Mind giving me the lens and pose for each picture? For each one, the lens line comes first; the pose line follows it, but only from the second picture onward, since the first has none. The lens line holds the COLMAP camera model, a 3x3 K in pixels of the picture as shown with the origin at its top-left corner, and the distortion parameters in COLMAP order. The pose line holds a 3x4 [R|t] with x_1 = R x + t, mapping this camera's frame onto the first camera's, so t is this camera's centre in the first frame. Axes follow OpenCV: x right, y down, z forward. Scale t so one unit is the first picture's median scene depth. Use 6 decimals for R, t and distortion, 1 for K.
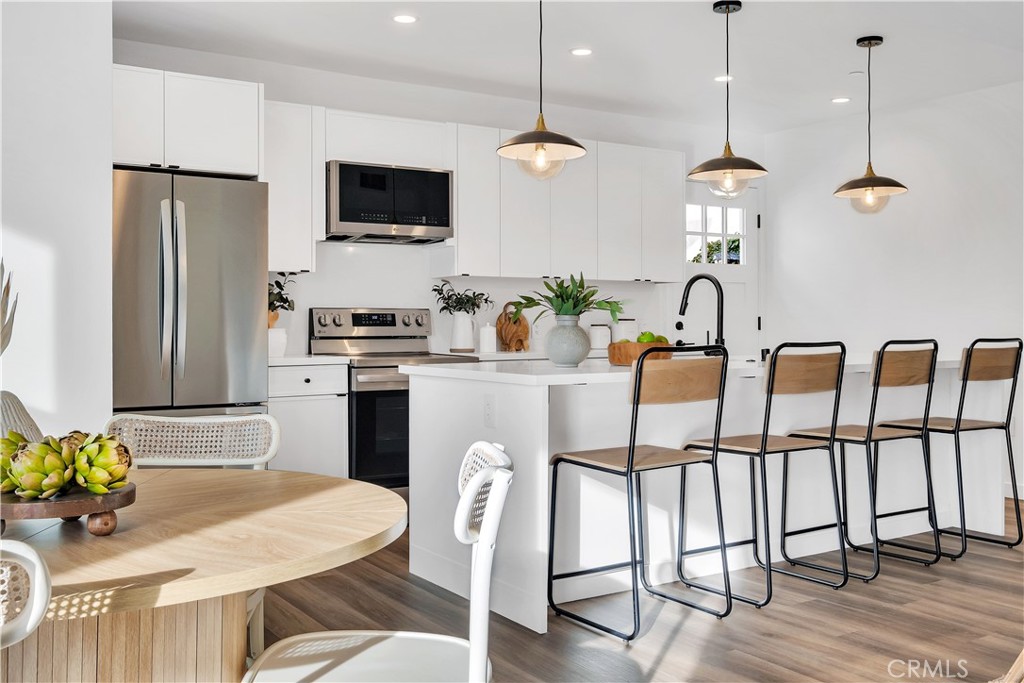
lens RADIAL K [[1020.4, 0, 539.6], [0, 1020.4, 303.8], [0, 0, 1]] dist [0.054810, 0.000000]
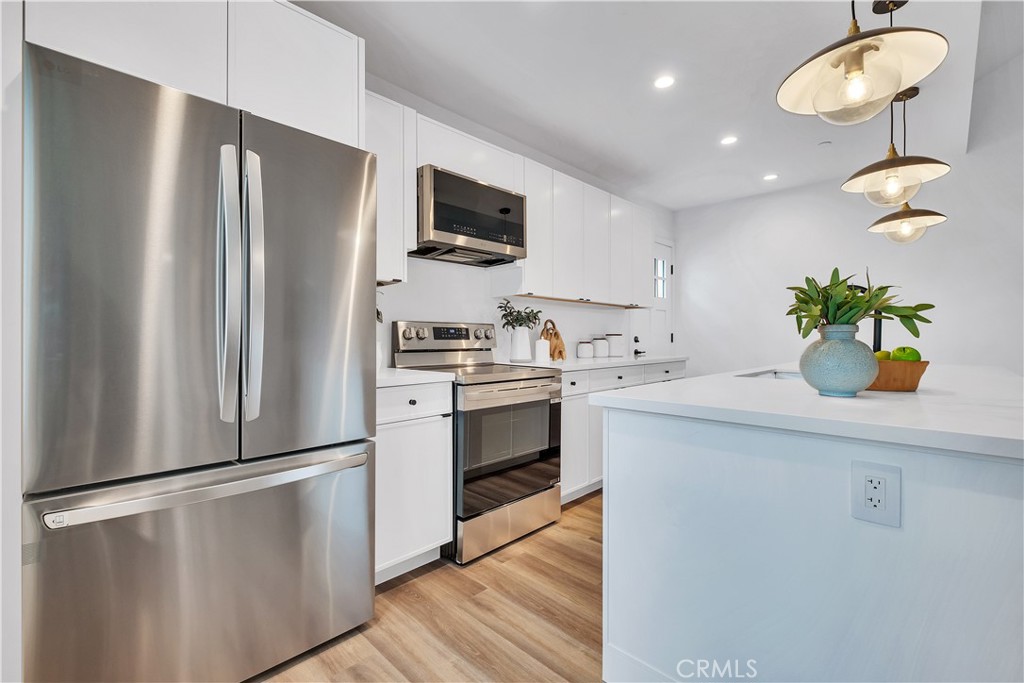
lens RADIAL K [[467.3, 0, 532.7], [0, 467.3, 332.3], [0, 0, 1]] dist [0.018040, 0.000139]
pose [[0.976069, 0.004991, 0.217406, -0.190689], [-0.006203, 0.999969, 0.004894, 0.011828], [-0.217374, -0.006125, 0.976069, 0.528103]]
